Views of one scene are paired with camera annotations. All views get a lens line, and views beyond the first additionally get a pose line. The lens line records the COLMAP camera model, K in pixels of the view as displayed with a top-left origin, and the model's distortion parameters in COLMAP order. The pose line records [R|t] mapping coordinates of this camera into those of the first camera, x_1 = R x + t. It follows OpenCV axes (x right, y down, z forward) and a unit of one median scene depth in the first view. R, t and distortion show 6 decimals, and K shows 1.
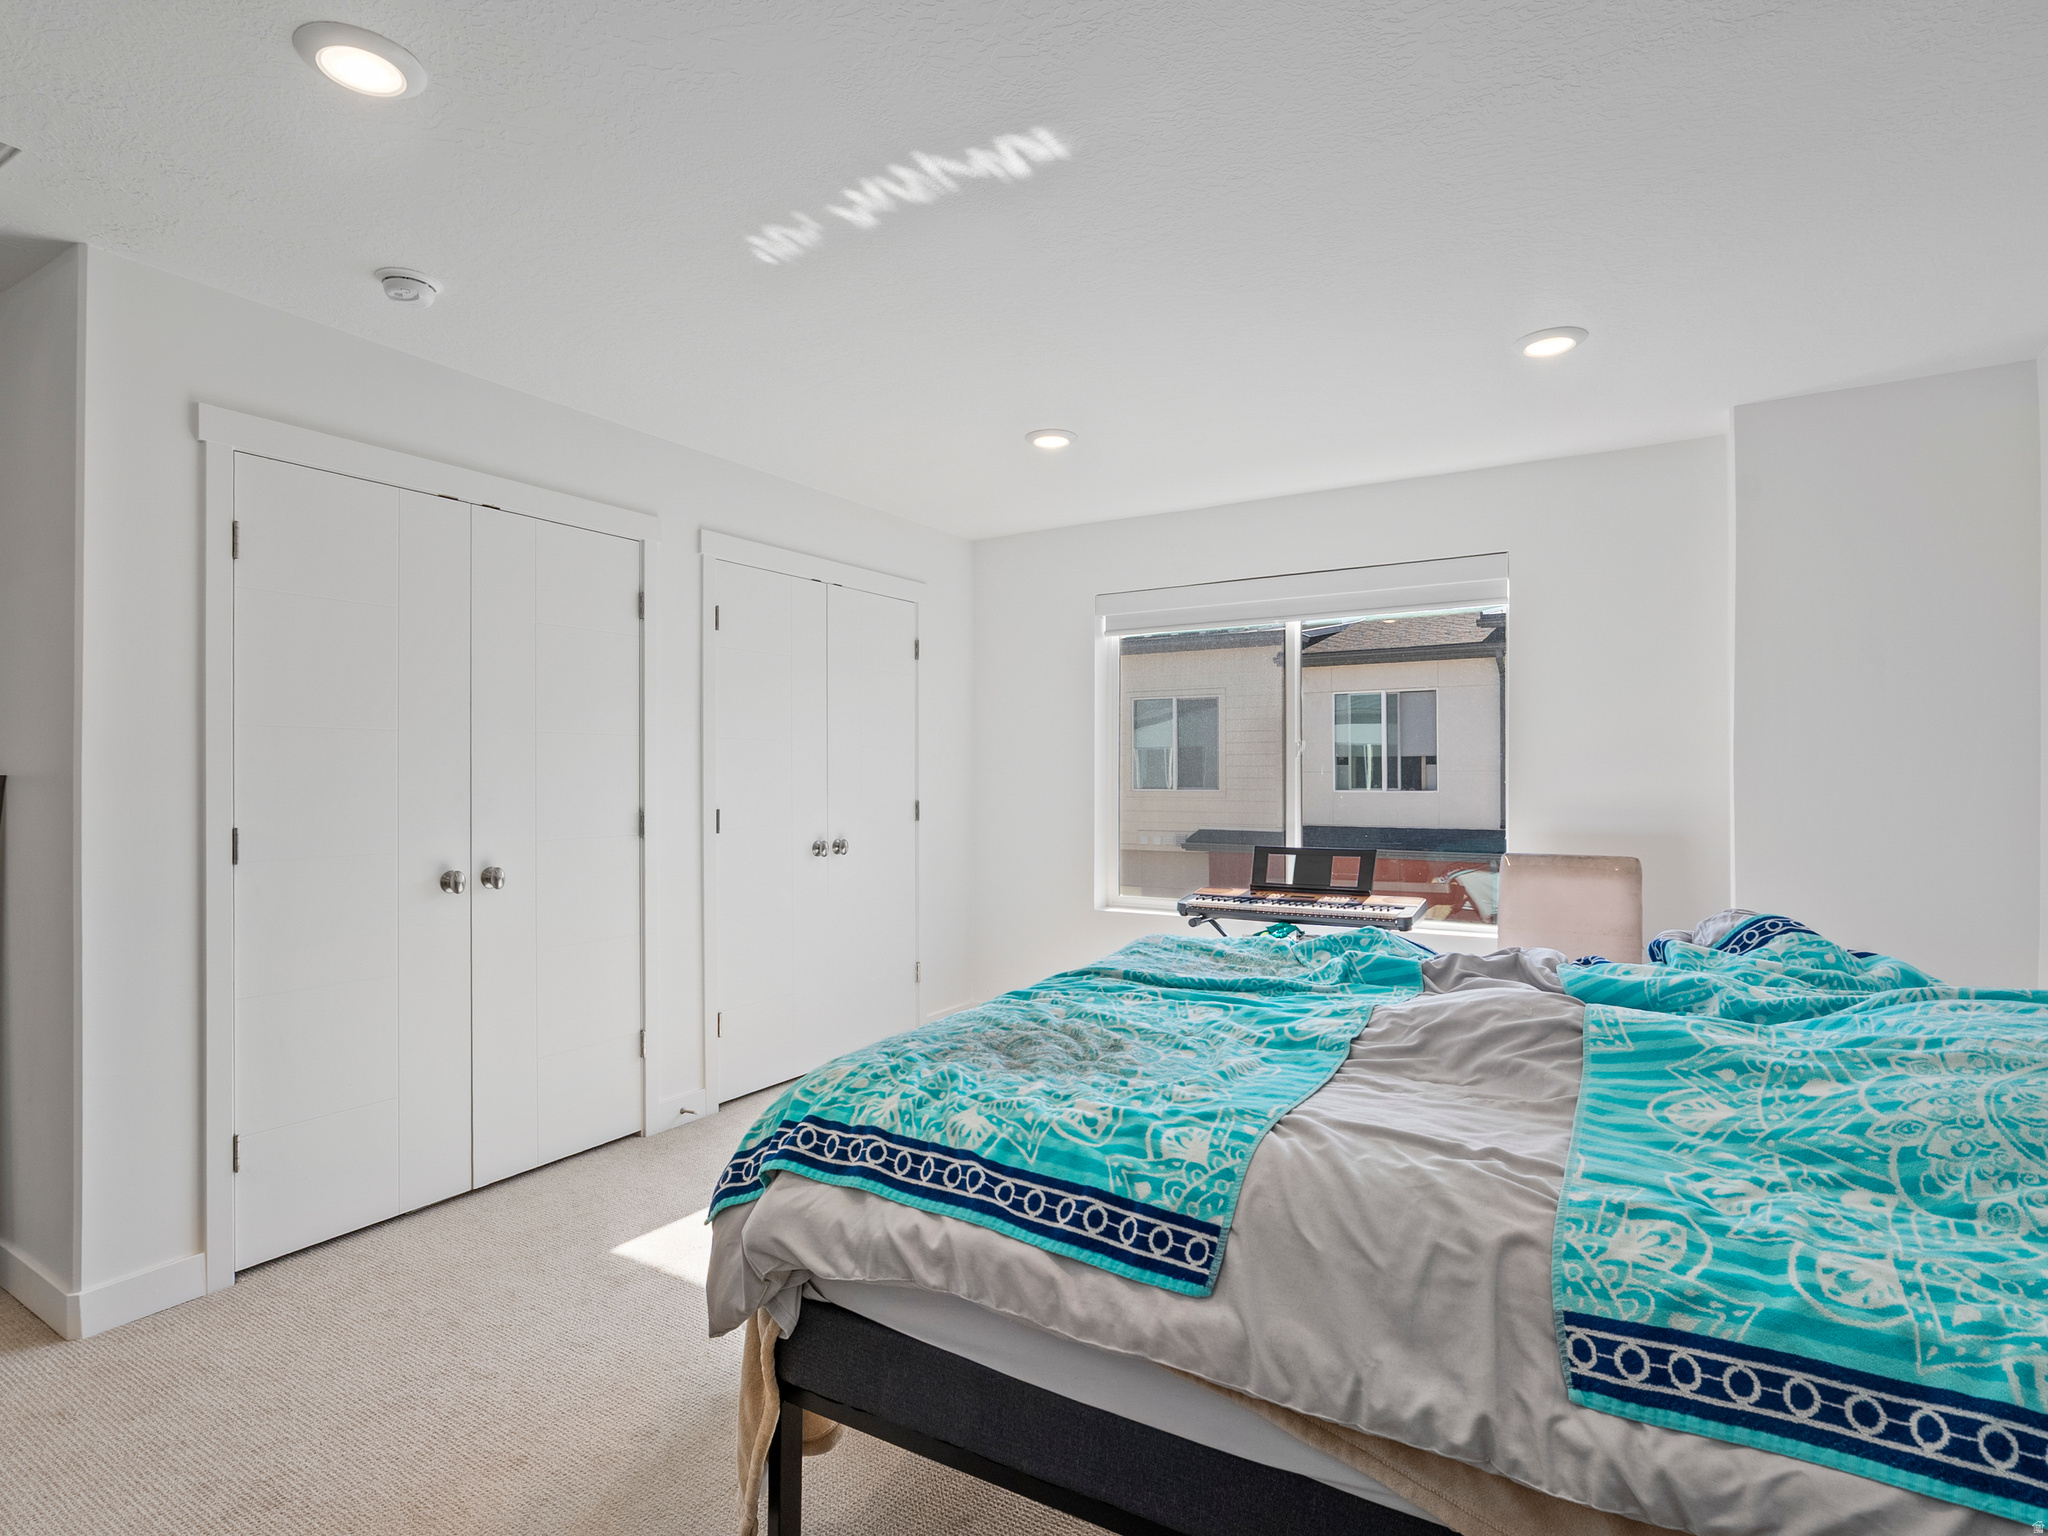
lens RADIAL K [[1039.5, 0, 1021.3], [0, 1039.5, 778.2], [0, 0, 1]] dist [-0.003945, 0.000669]
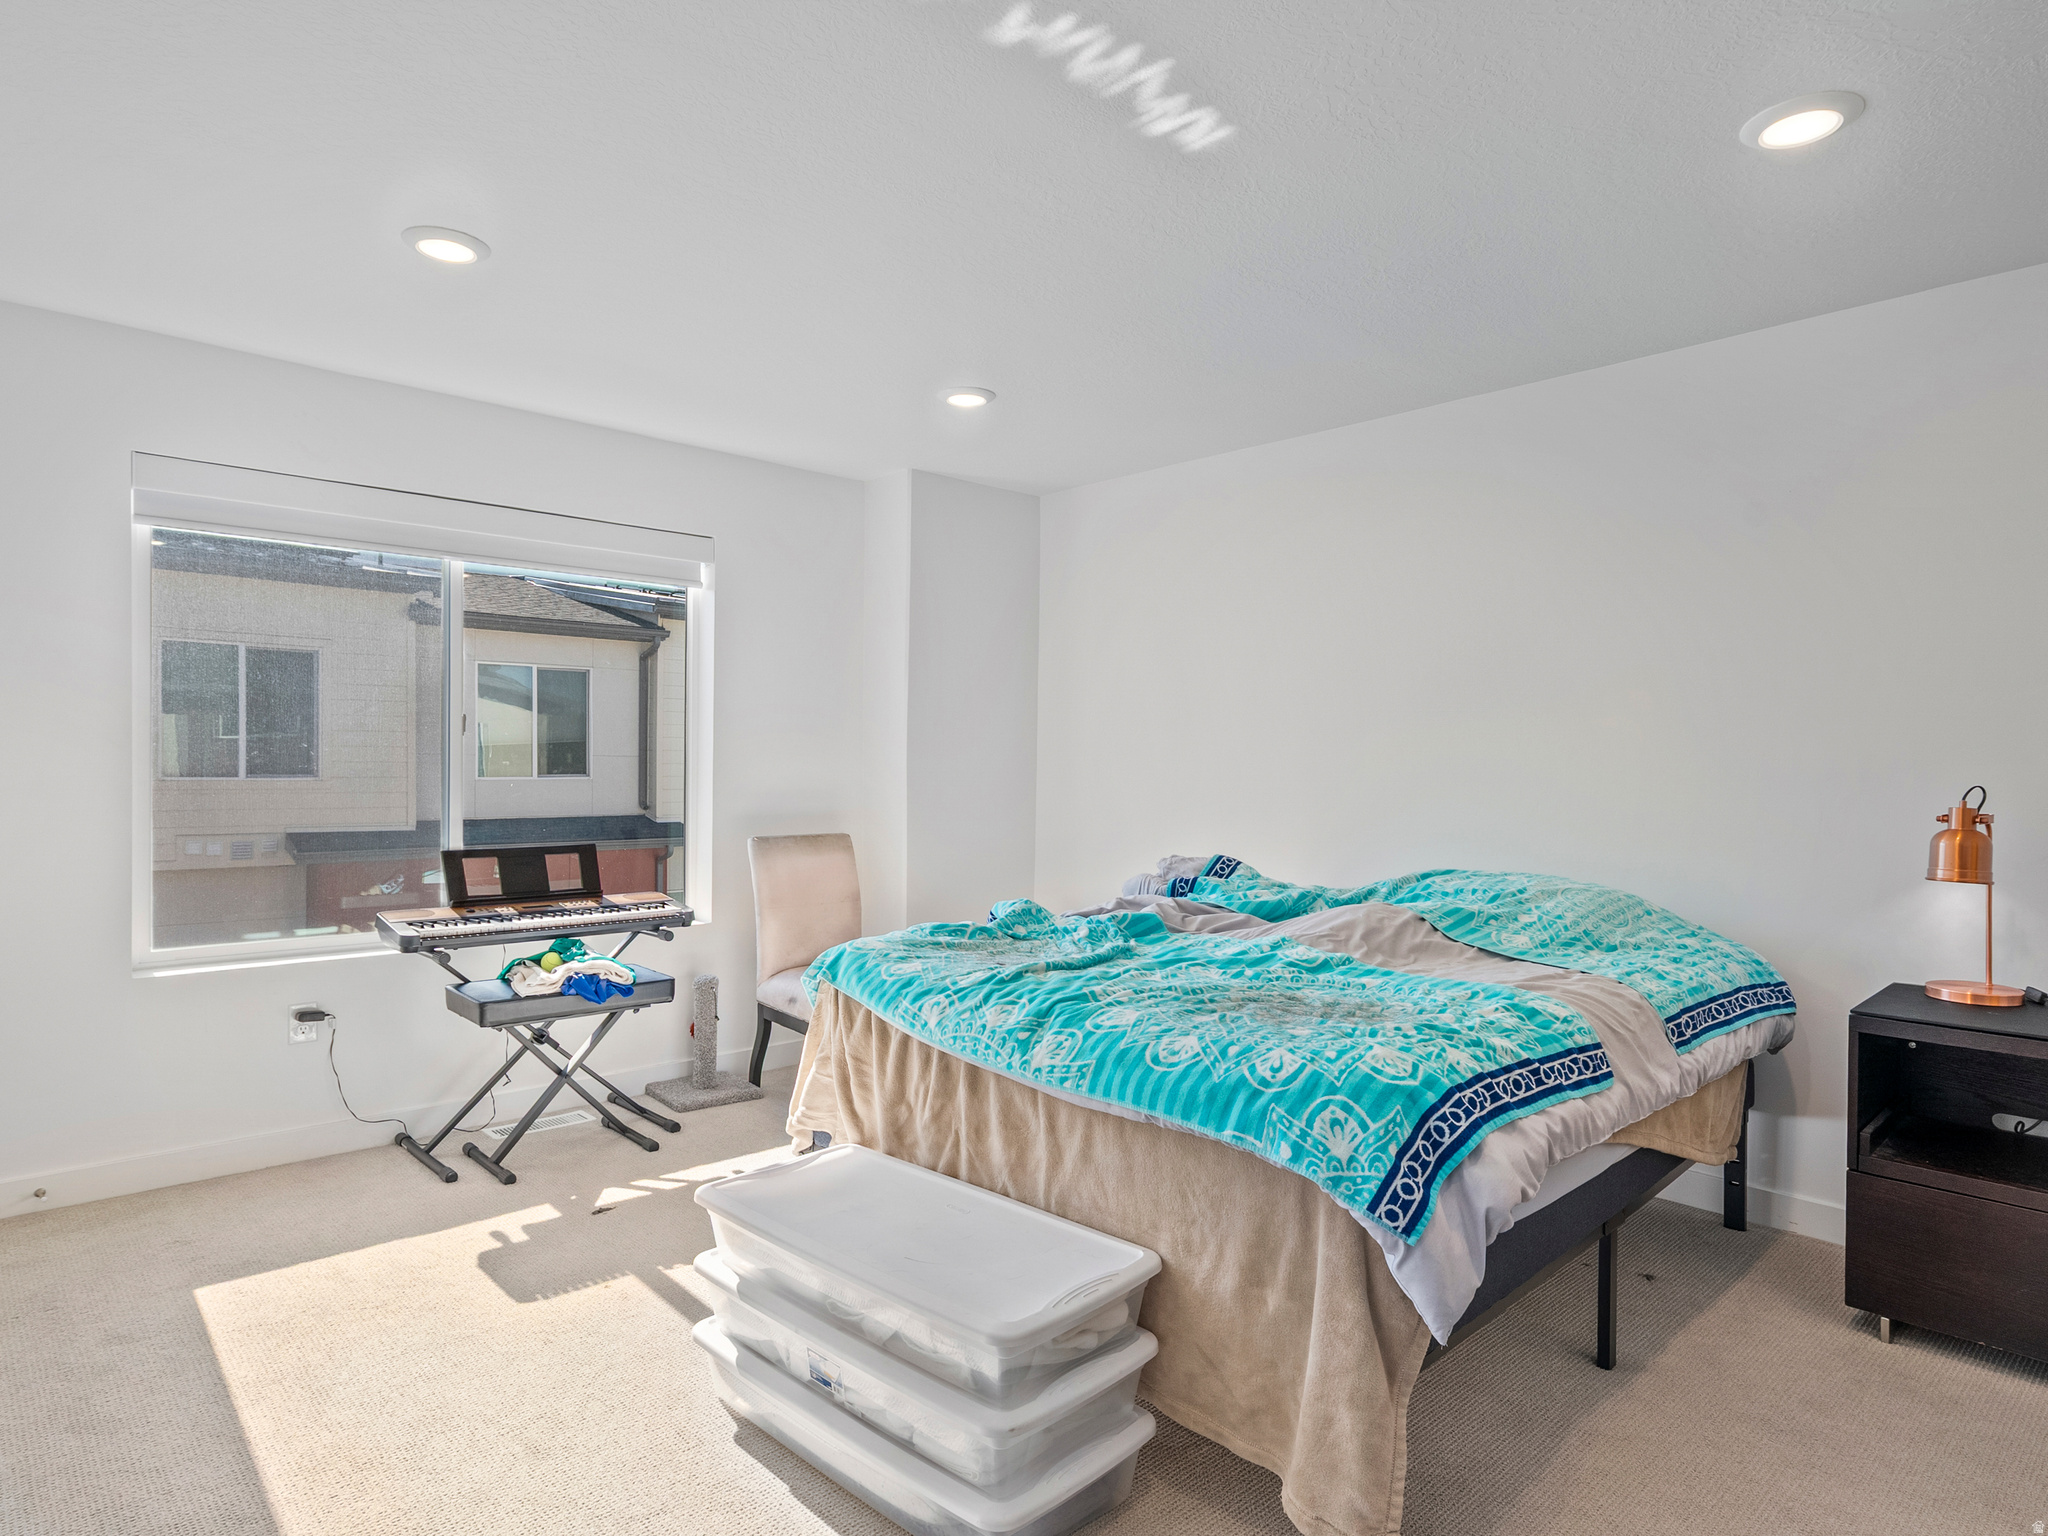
lens RADIAL K [[1140.4, 0, 1025.6], [0, 1140.4, 796.8], [0, 0, 1]] dist [0.000140, -0.000079]
pose [[0.287379, -0.024734, 0.957497, -0.482344], [-0.003787, 0.999629, 0.026959, 0.000578], [-0.957809, -0.011373, 0.287179, 0.368845]]
